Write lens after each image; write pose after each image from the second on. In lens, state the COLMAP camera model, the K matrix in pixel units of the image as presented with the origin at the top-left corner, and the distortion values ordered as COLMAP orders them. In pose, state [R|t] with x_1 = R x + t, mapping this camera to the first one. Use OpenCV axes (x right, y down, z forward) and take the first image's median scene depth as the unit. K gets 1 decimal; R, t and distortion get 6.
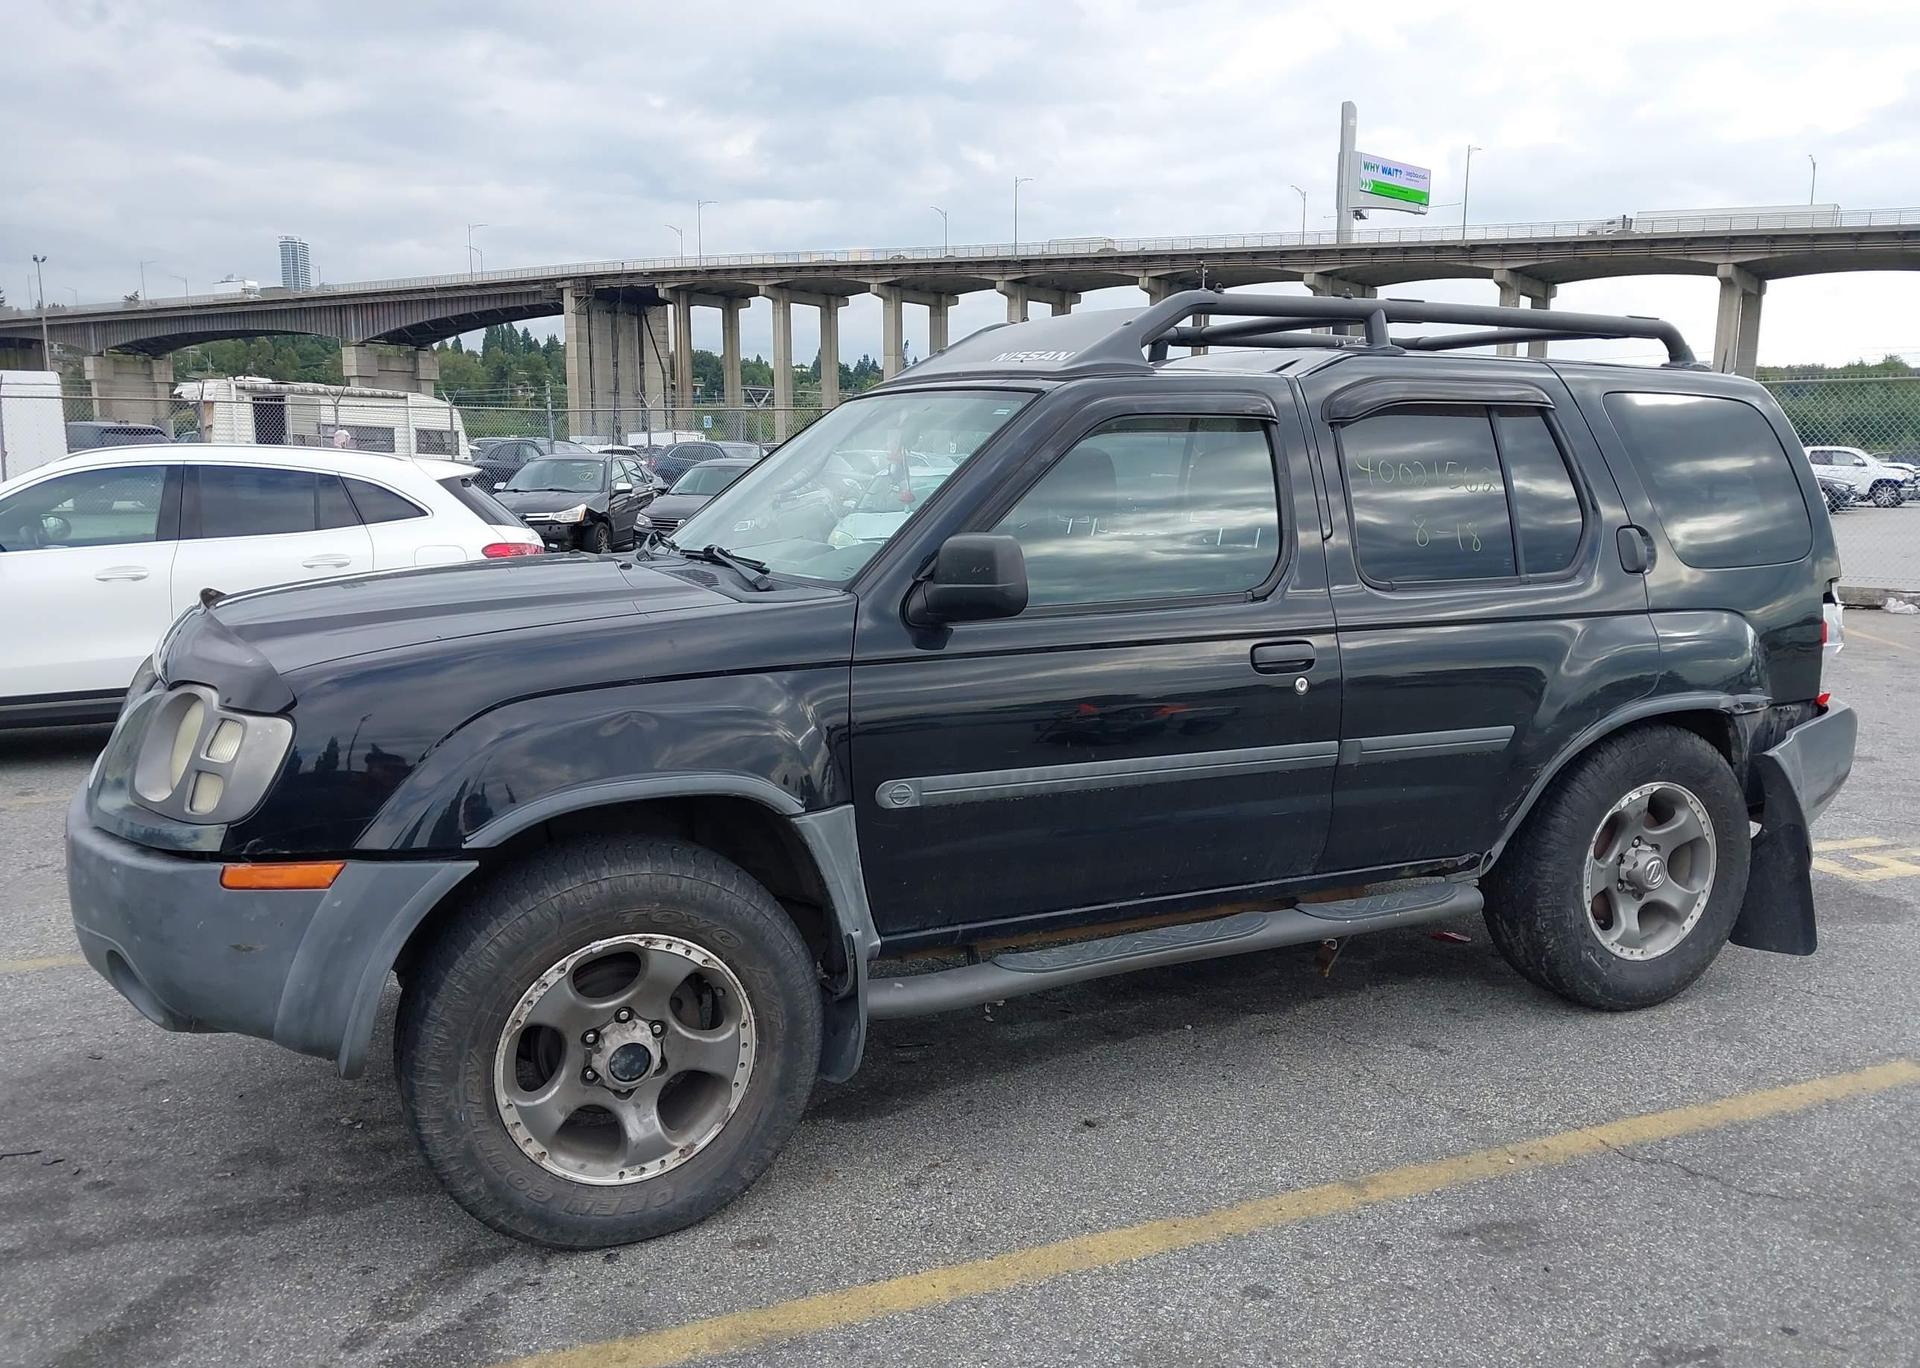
lens RADIAL K [[1504.2, 0, 965.0], [0, 1504.2, 689.9], [0, 0, 1]] dist [0.005946, -0.005806]
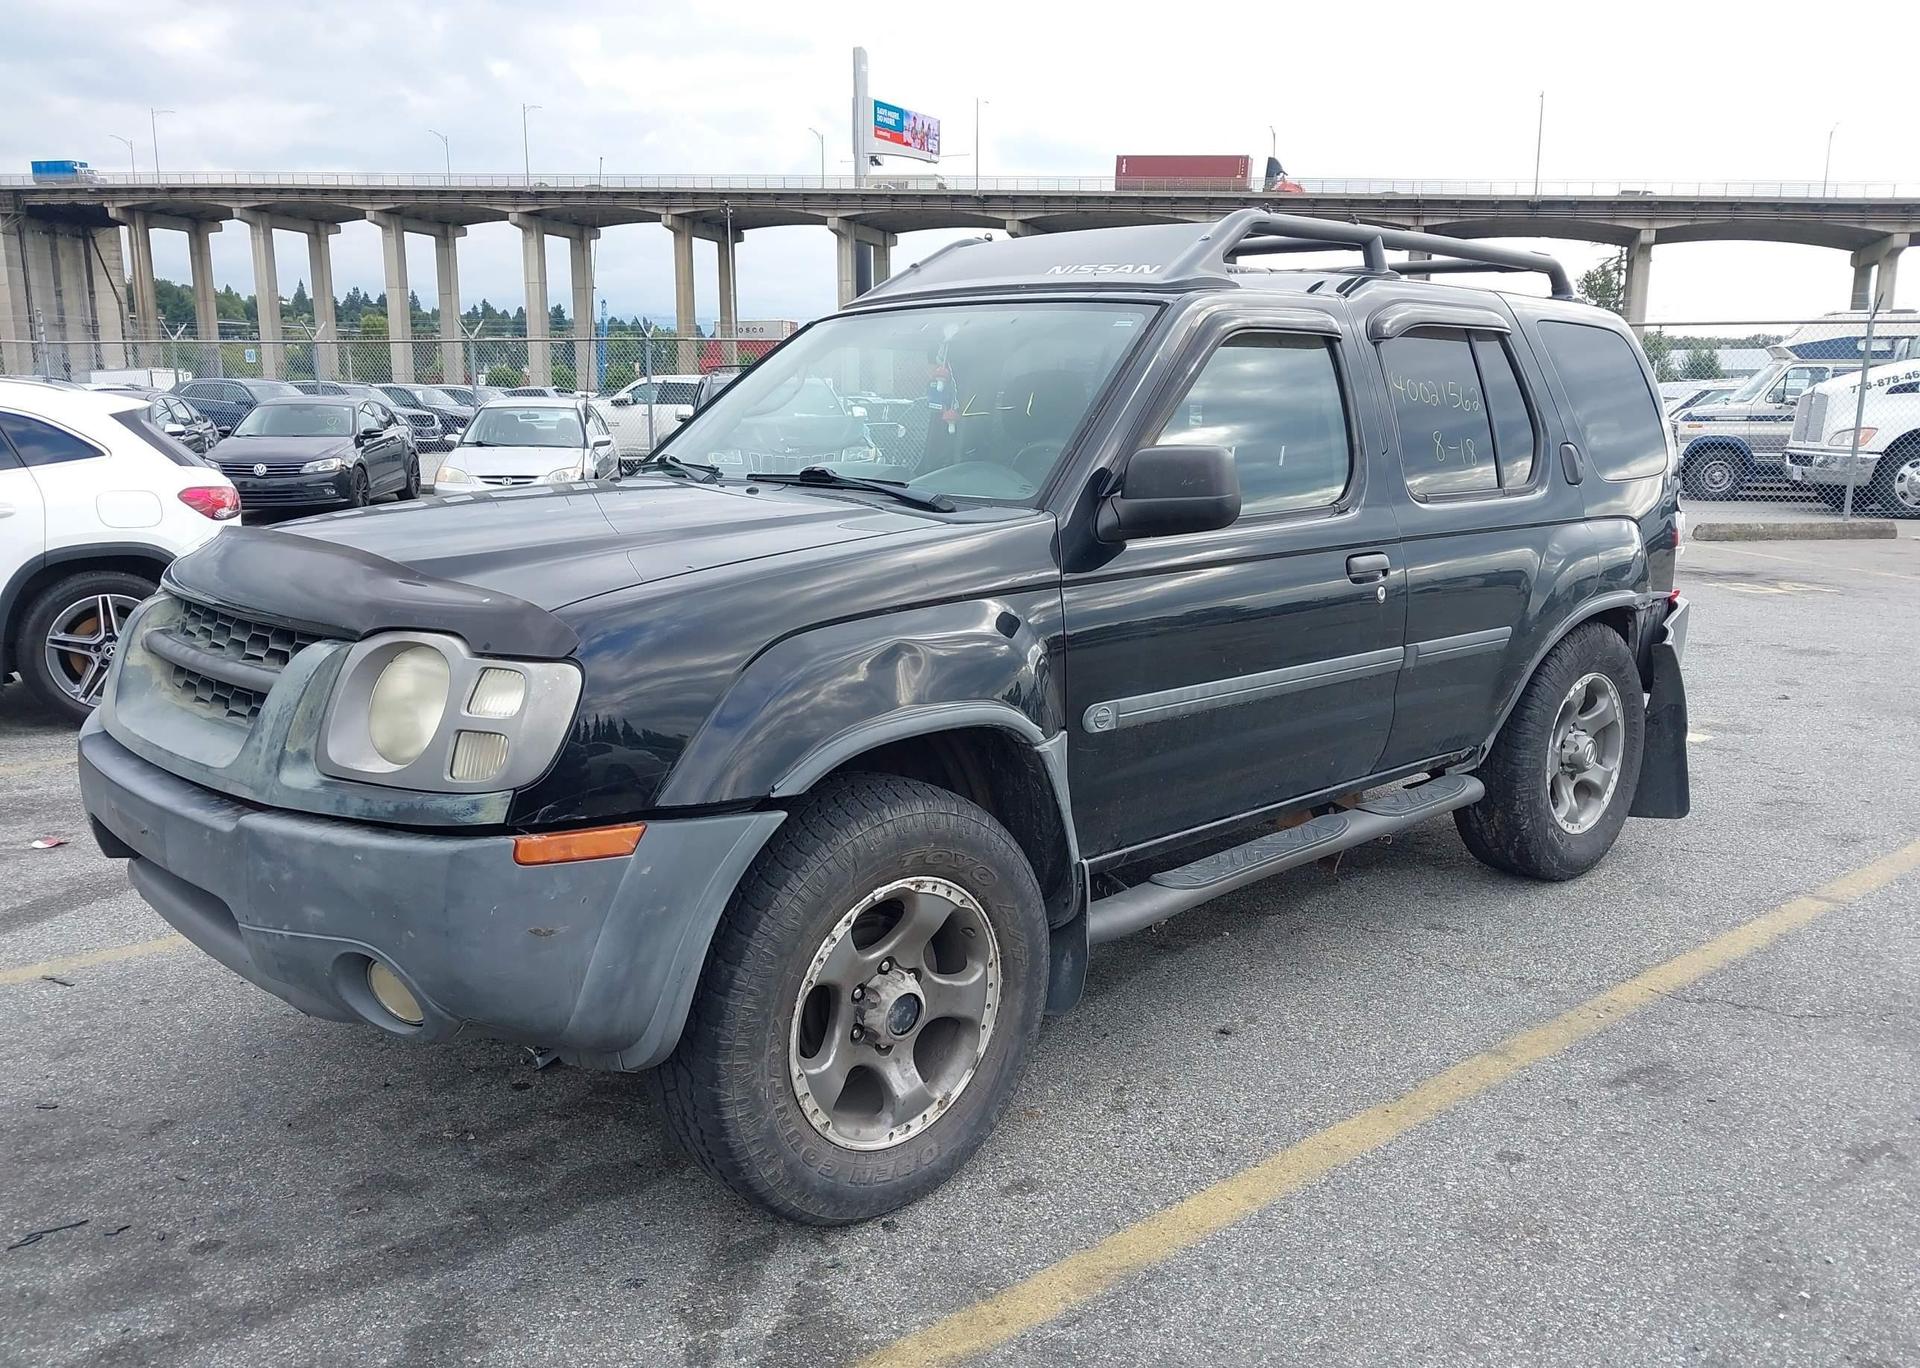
lens RADIAL K [[1506.3, 0, 960.0], [0, 1506.3, 684.0], [0, 0, 1]] dist [0.023252, -0.036229]
pose [[0.953841, -0.054781, 0.295274, -0.359773], [0.045274, 0.998215, 0.038944, 0.005185], [-0.296881, -0.023778, 0.954618, 0.078711]]
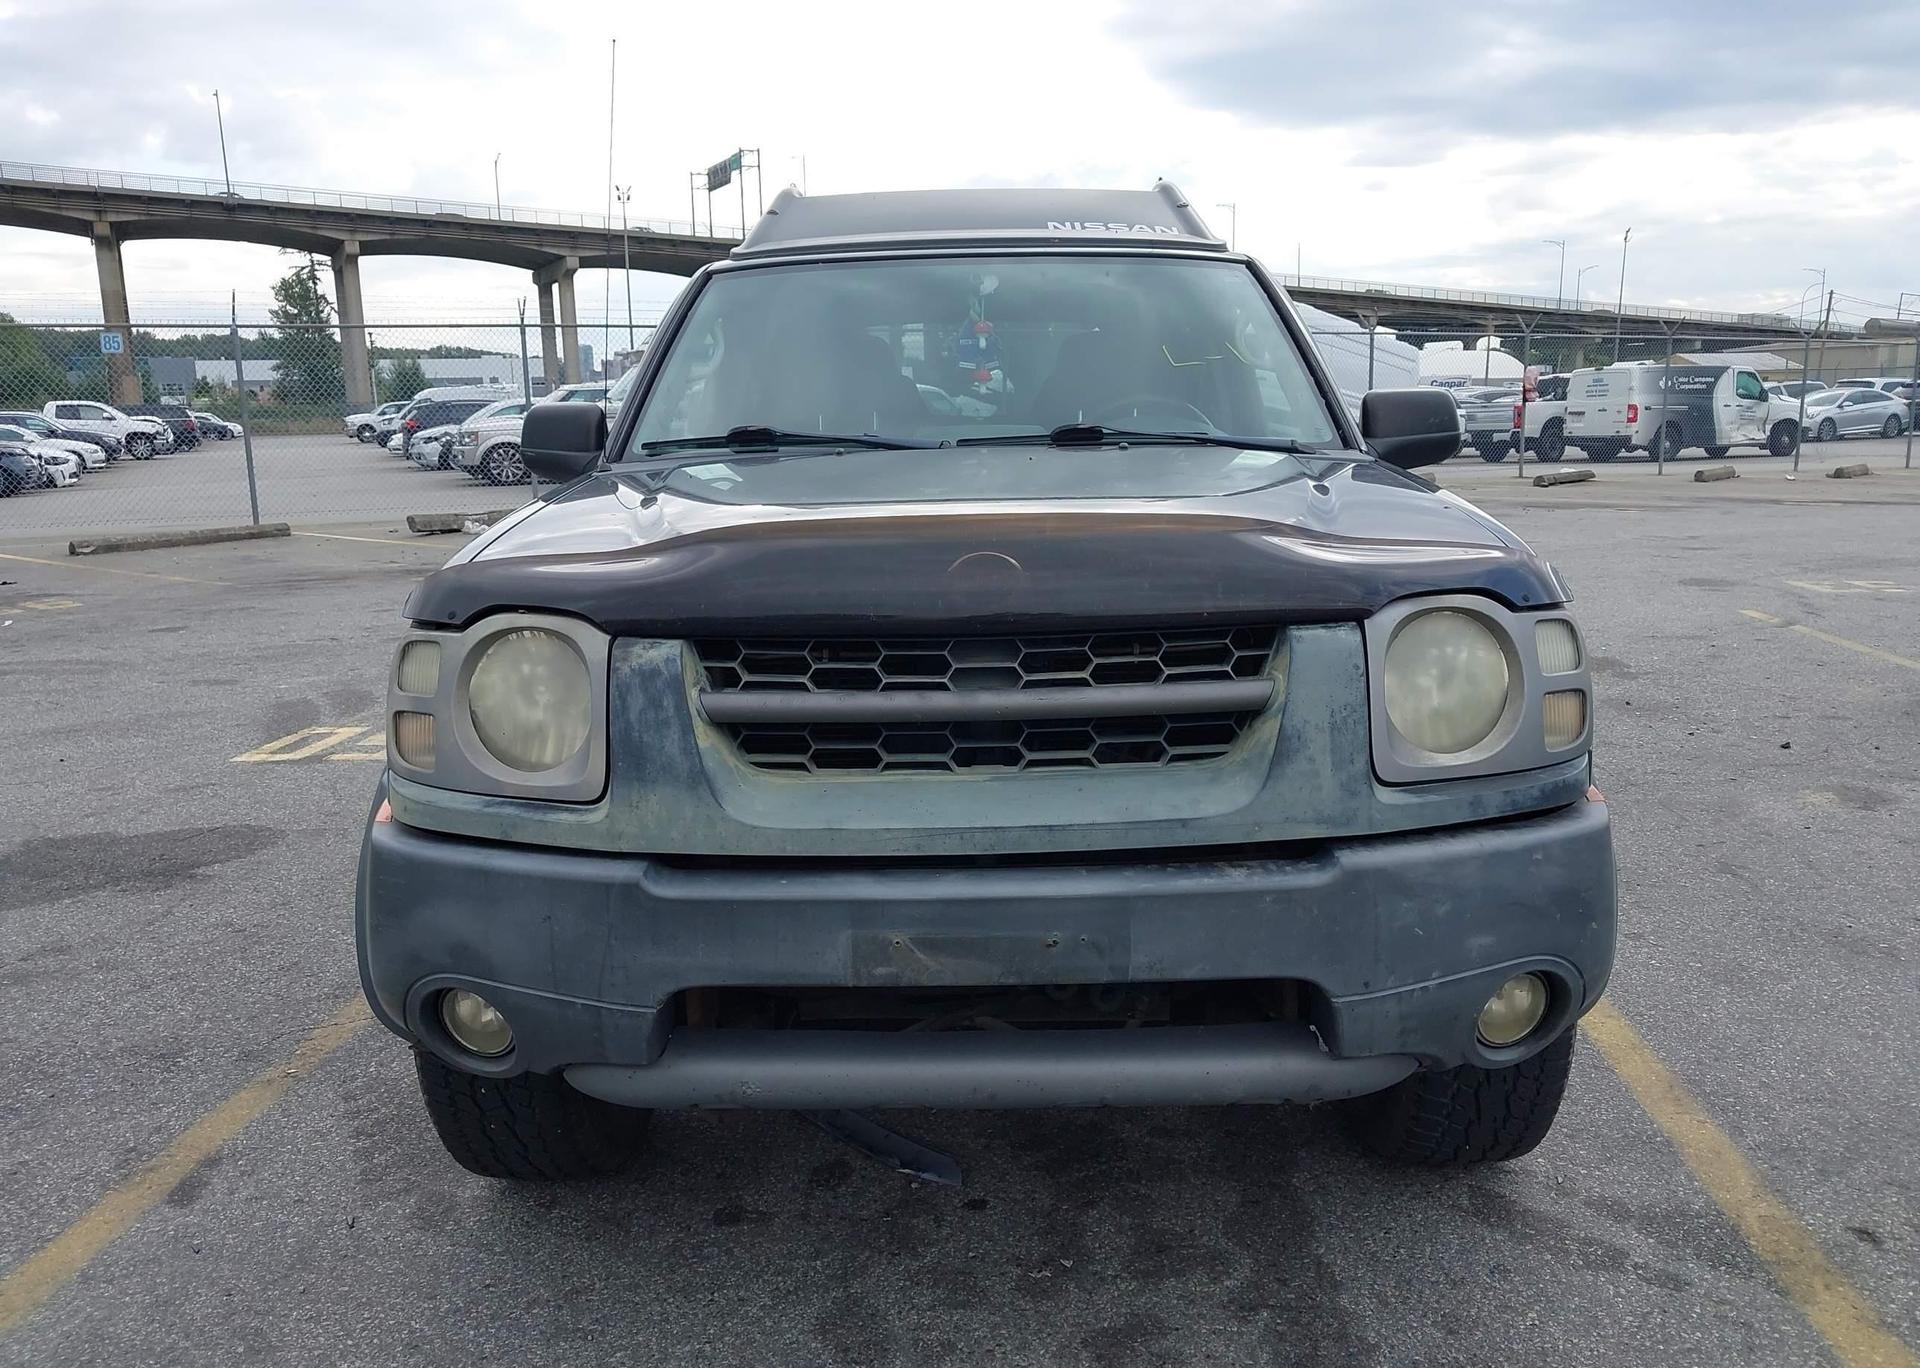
lens RADIAL K [[1504.2, 0, 965.0], [0, 1504.2, 689.9], [0, 0, 1]] dist [0.005946, -0.005806]
pose [[0.440376, -0.181346, 0.879308, -0.944566], [0.158833, 0.979677, 0.122498, -0.062103], [-0.883652, 0.085718, 0.460230, 0.663577]]
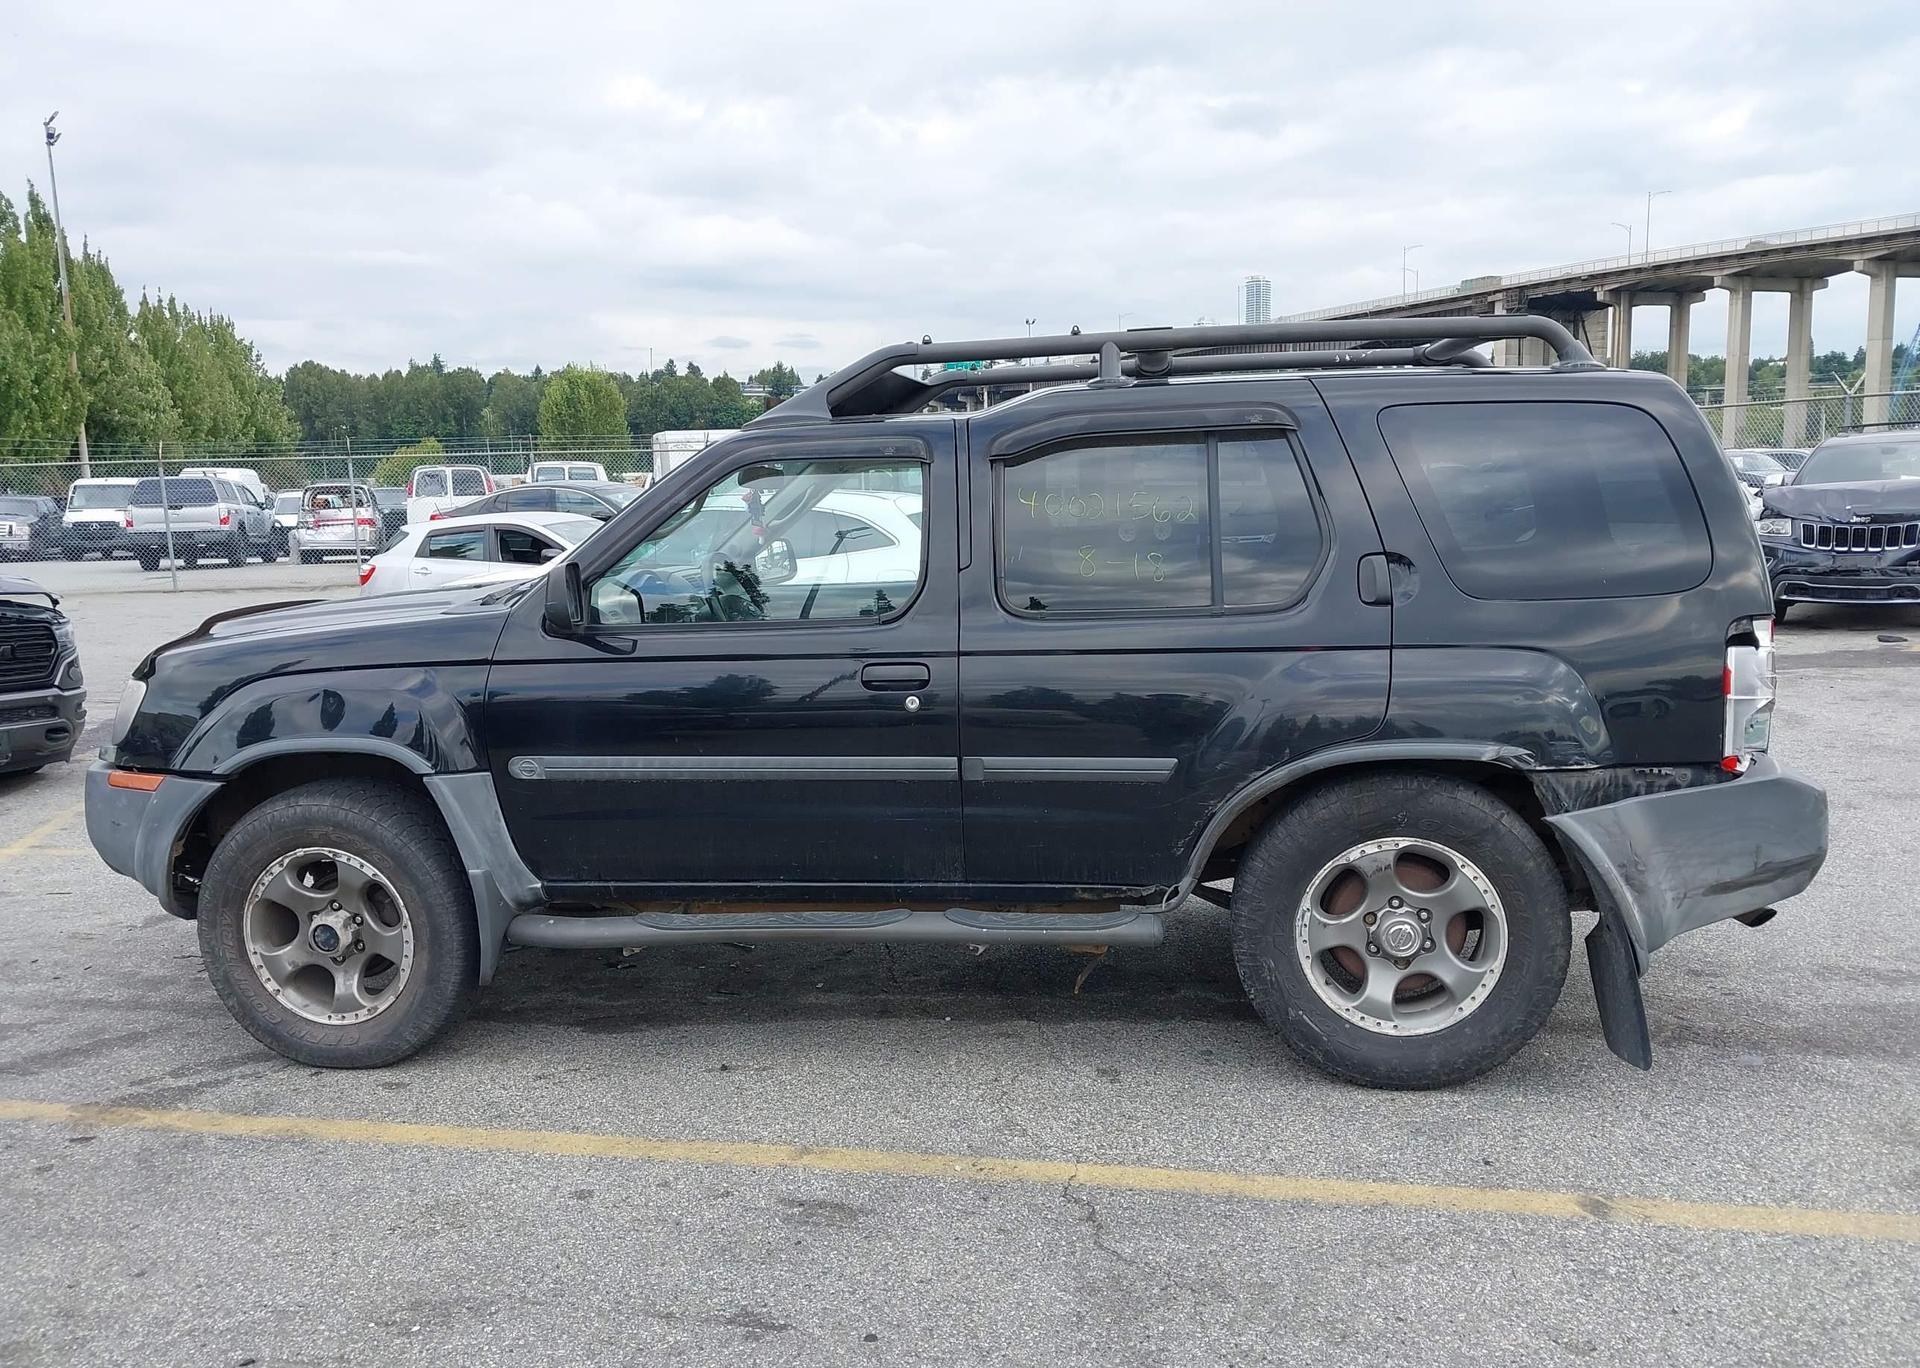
lens RADIAL K [[1504.2, 0, 965.0], [0, 1504.2, 689.9], [0, 0, 1]] dist [0.005946, -0.005806]
pose [[0.826481, 0.045621, -0.561113, 0.840503], [-0.052199, 0.998627, 0.004307, -0.019015], [0.560540, 0.025730, 0.827728, 0.122972]]
